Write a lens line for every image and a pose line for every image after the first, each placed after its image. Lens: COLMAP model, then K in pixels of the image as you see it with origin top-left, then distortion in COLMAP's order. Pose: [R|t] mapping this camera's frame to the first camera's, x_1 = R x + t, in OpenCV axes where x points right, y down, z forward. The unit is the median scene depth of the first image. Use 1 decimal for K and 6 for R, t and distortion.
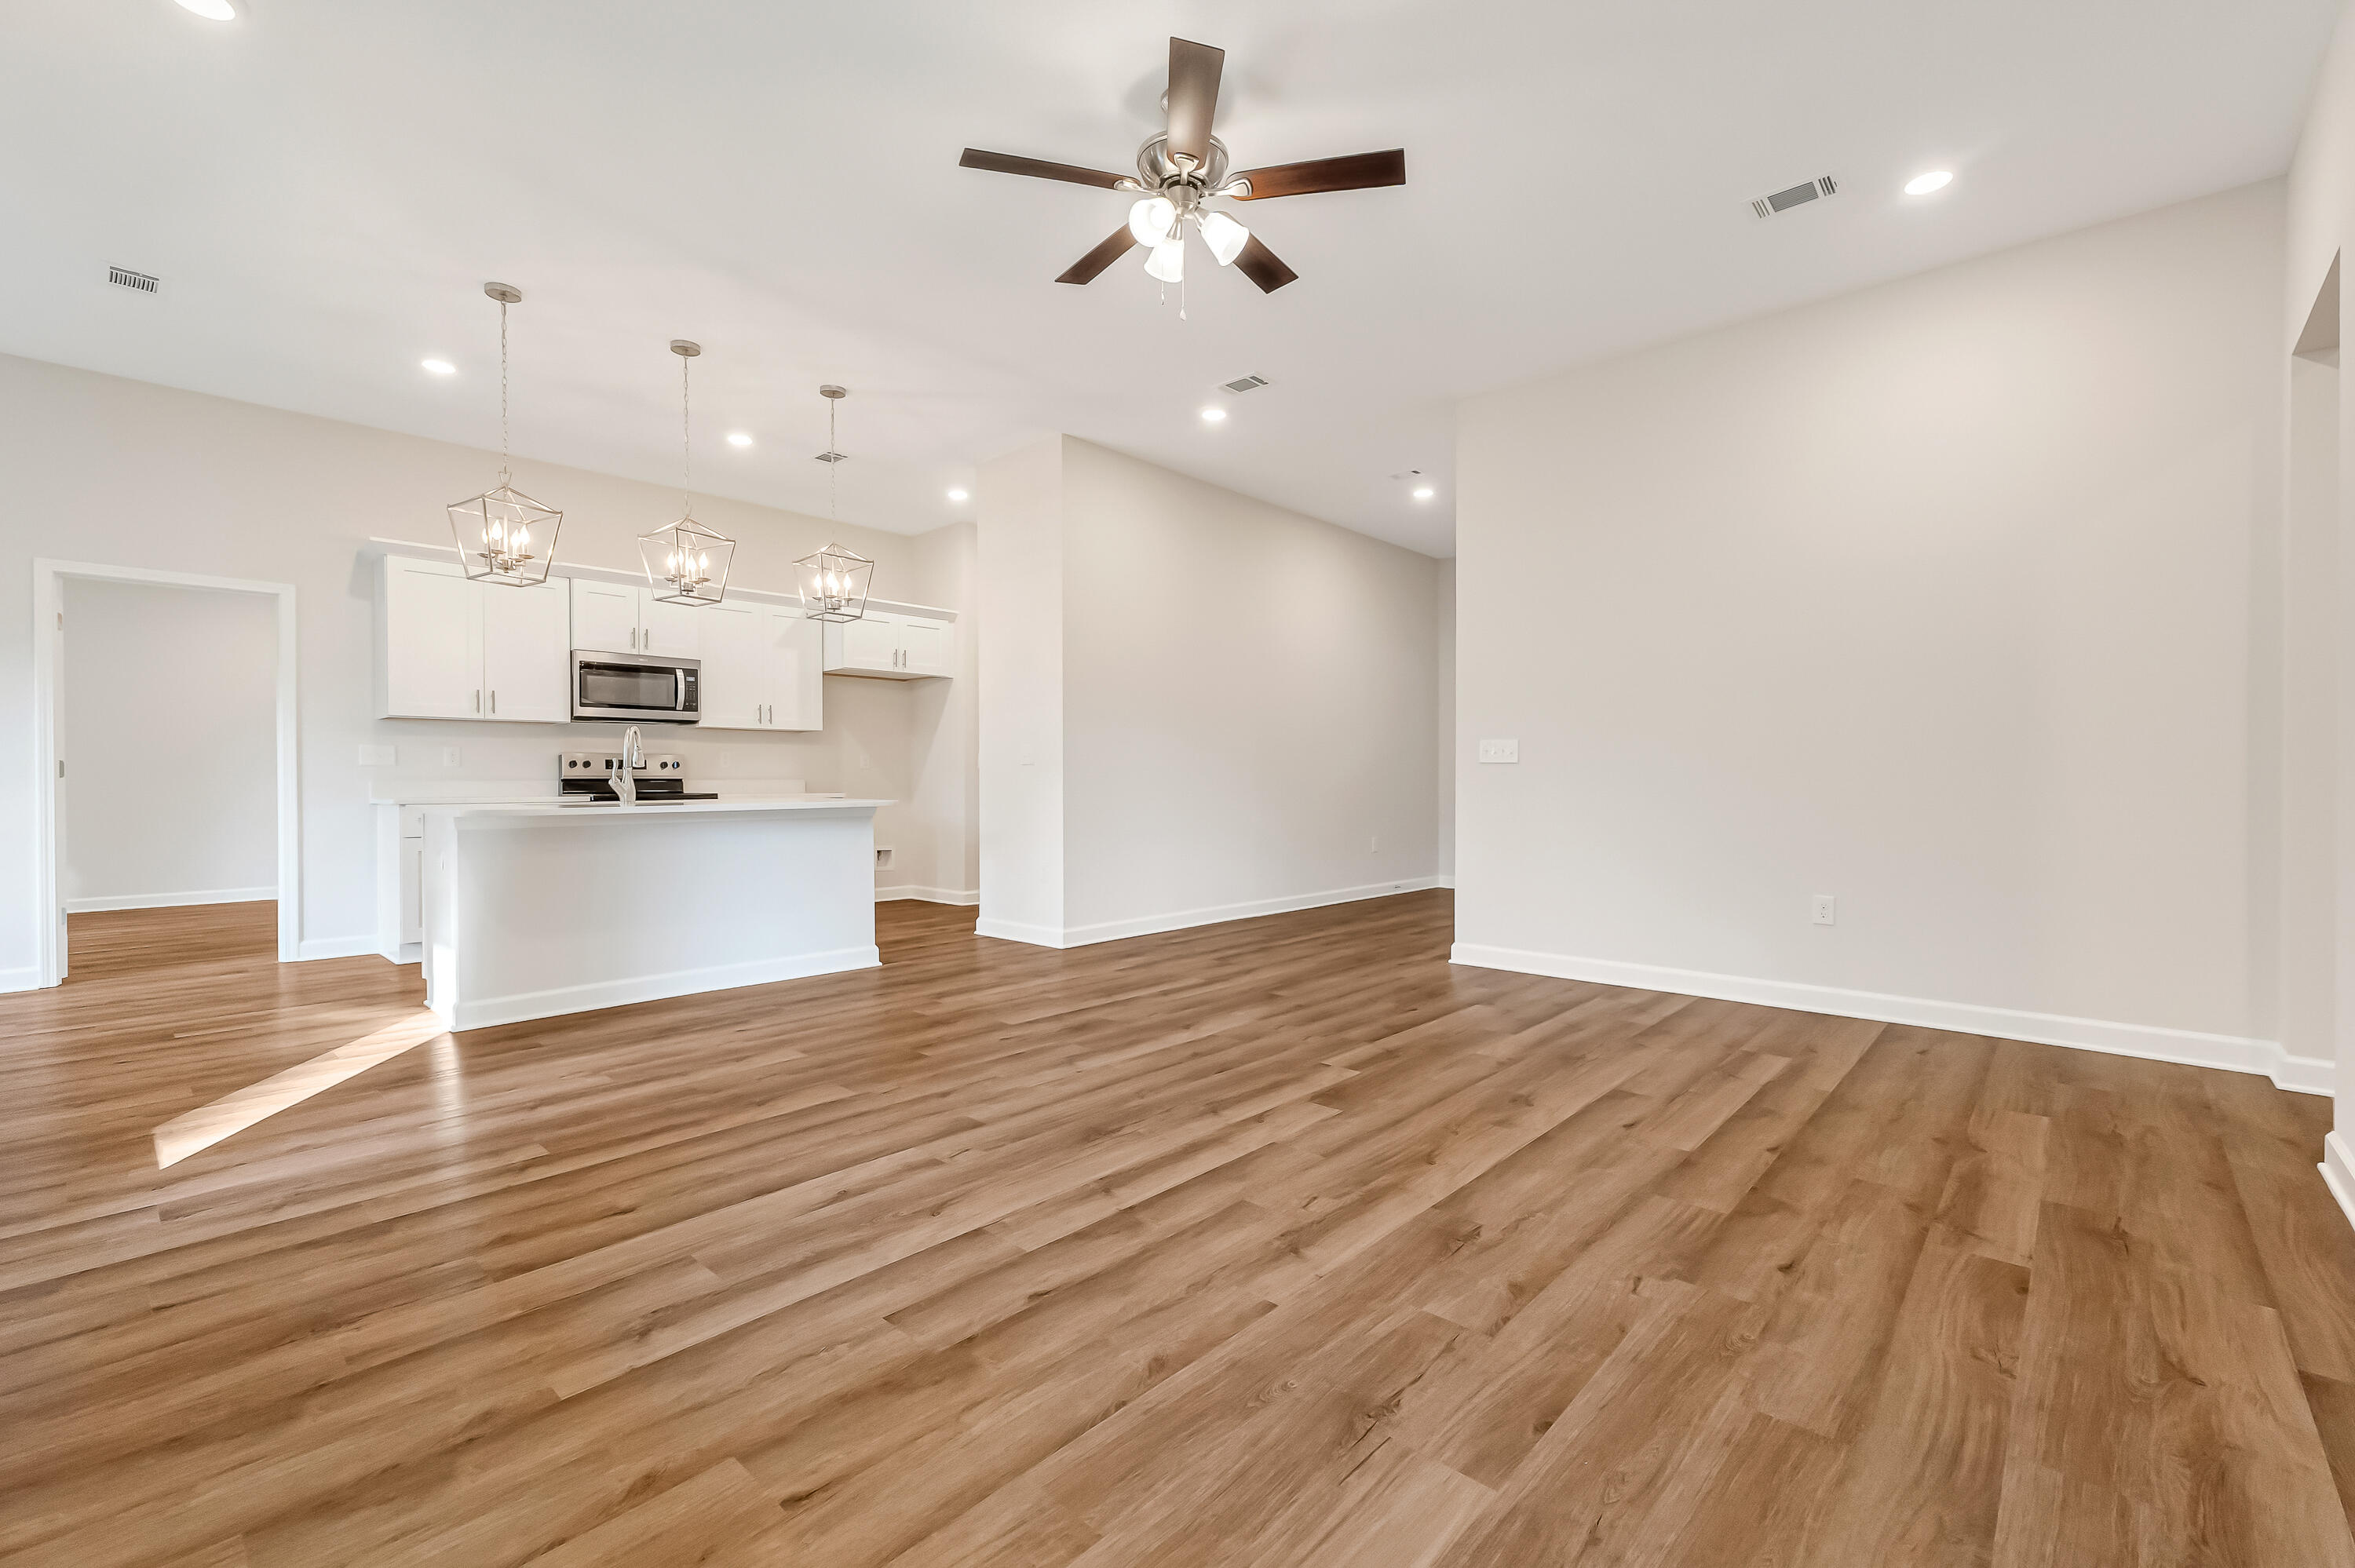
lens RADIAL K [[999.3, 0, 1184.7], [0, 999.3, 785.0], [0, 0, 1]] dist [0.001906, 0.000142]
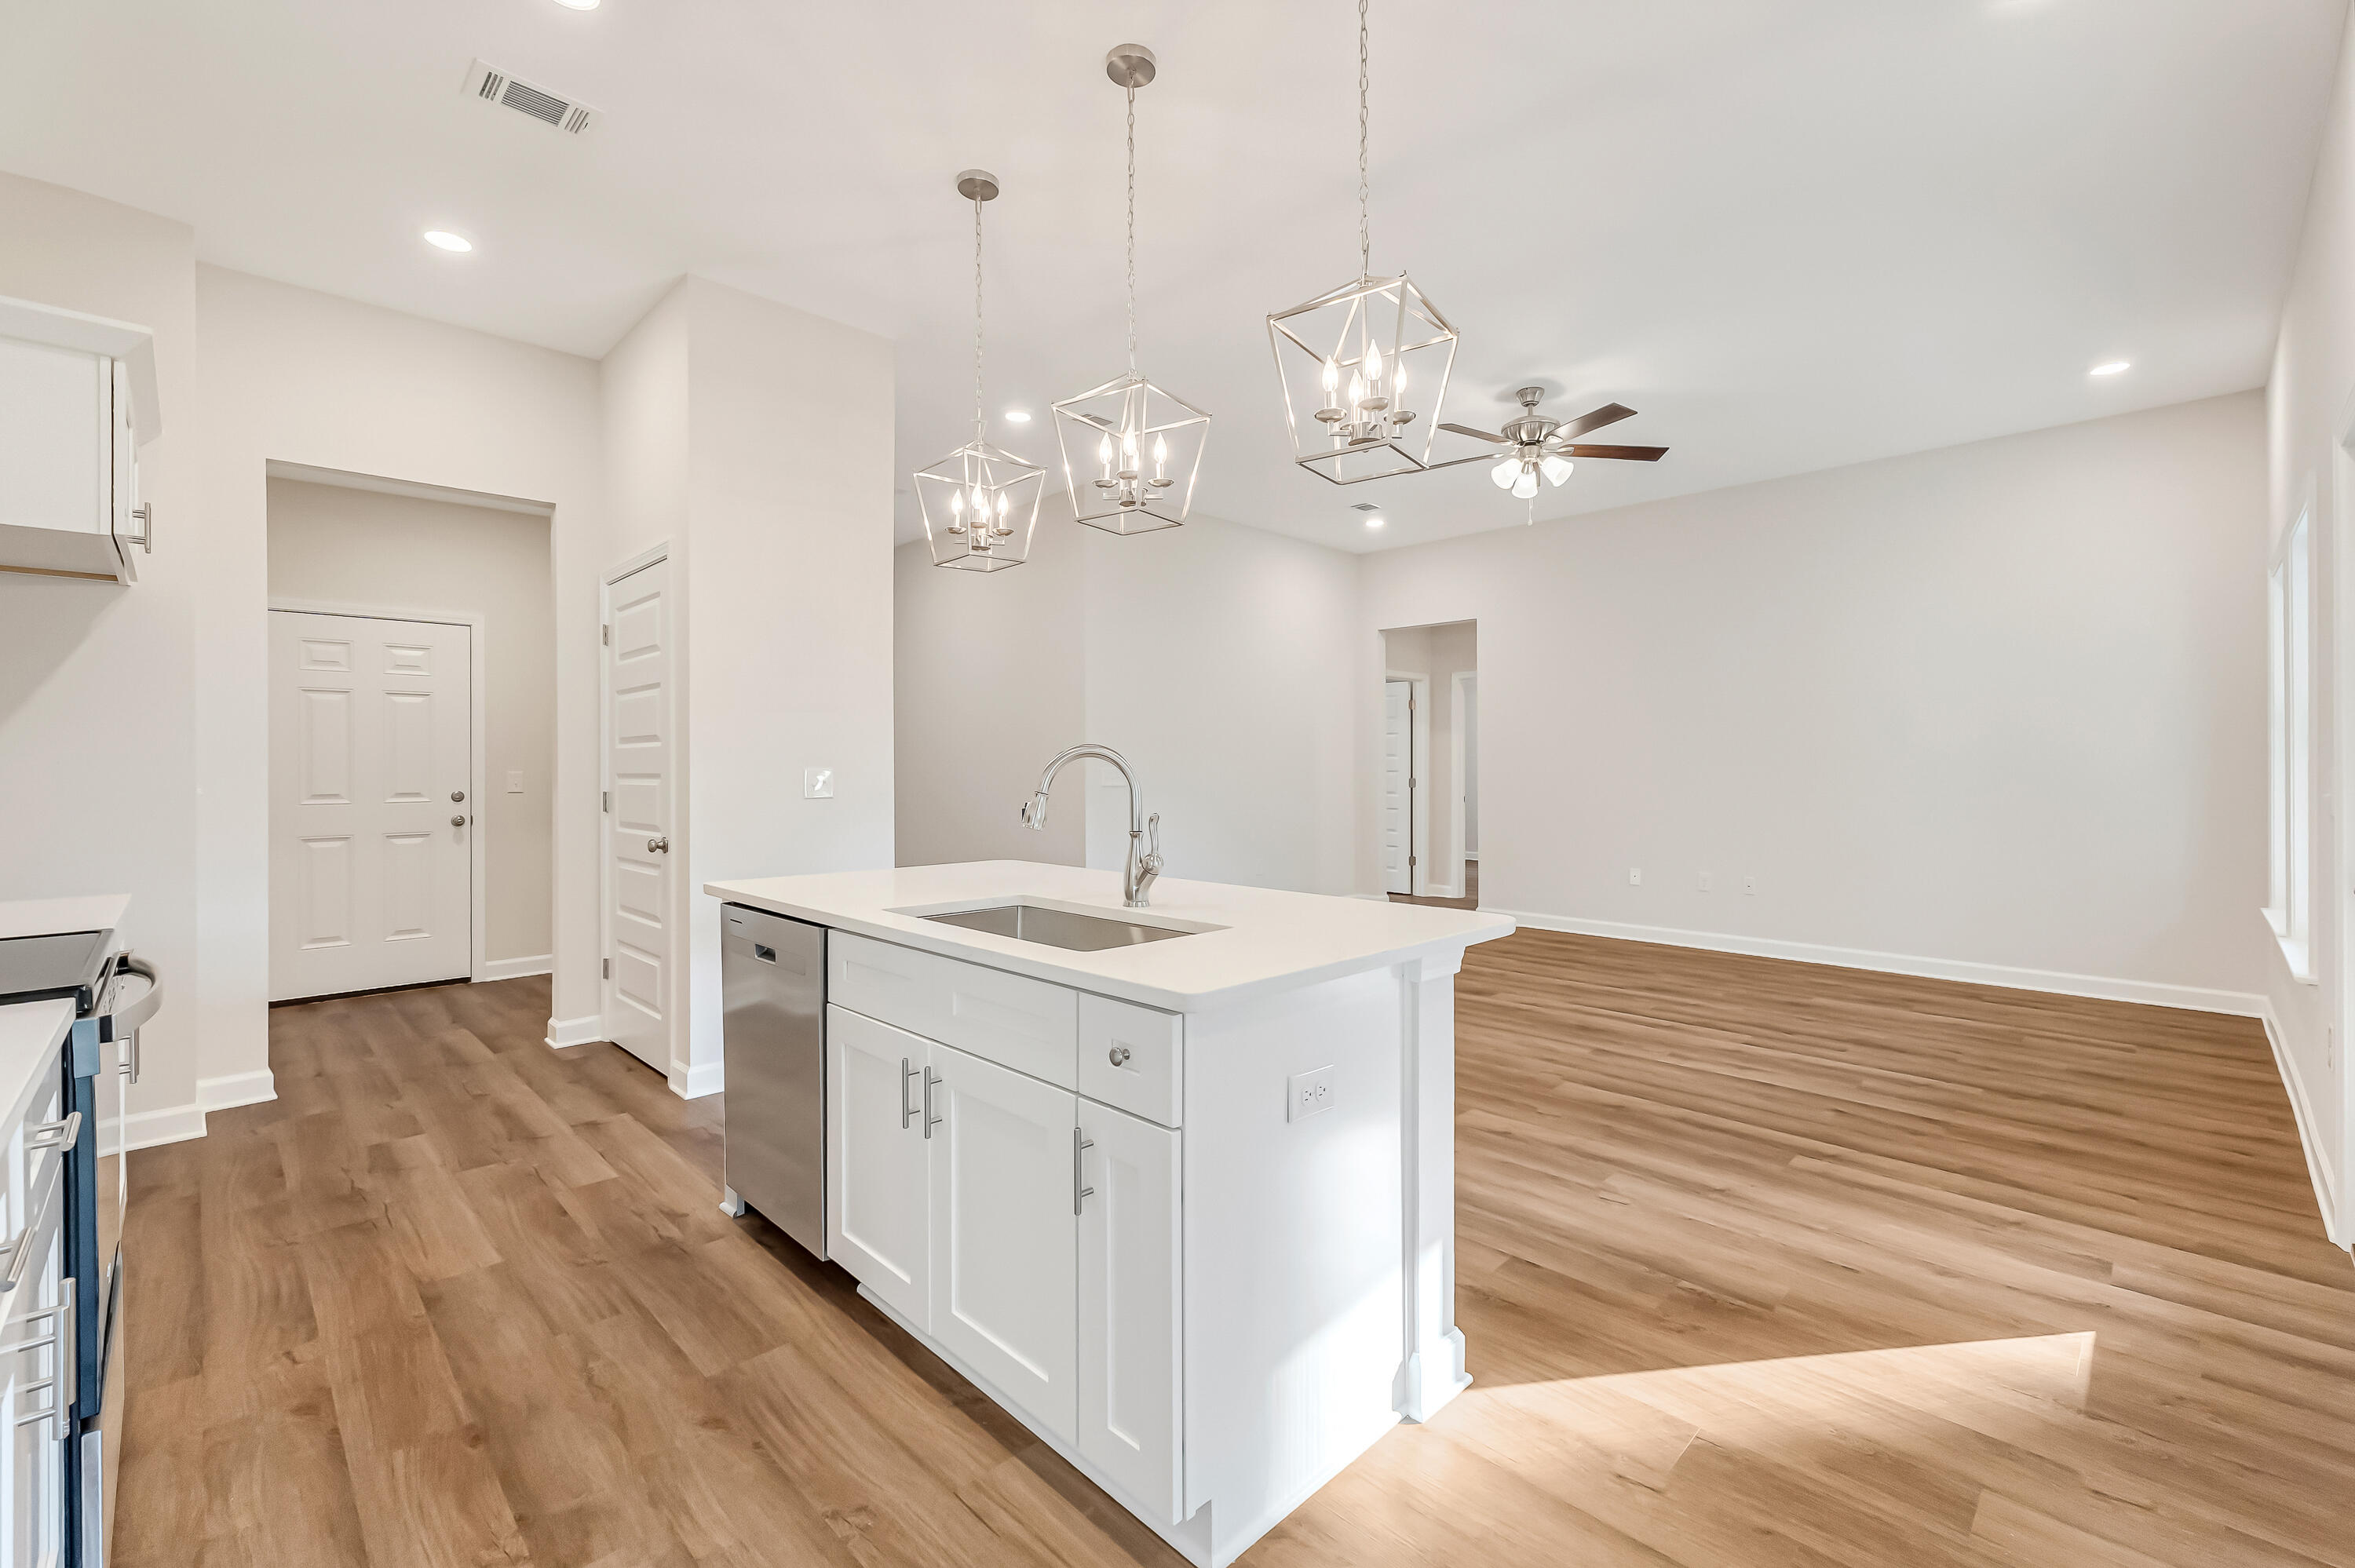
lens RADIAL K [[990.4, 0, 1186.4], [0, 990.4, 767.9], [0, 0, 1]] dist [0.001270, 0.000233]
pose [[0.045340, 0.004072, 0.998963, -1.812404], [0.003157, 0.999986, -0.004220, -0.076511], [-0.998967, 0.003345, 0.045327, 1.651807]]
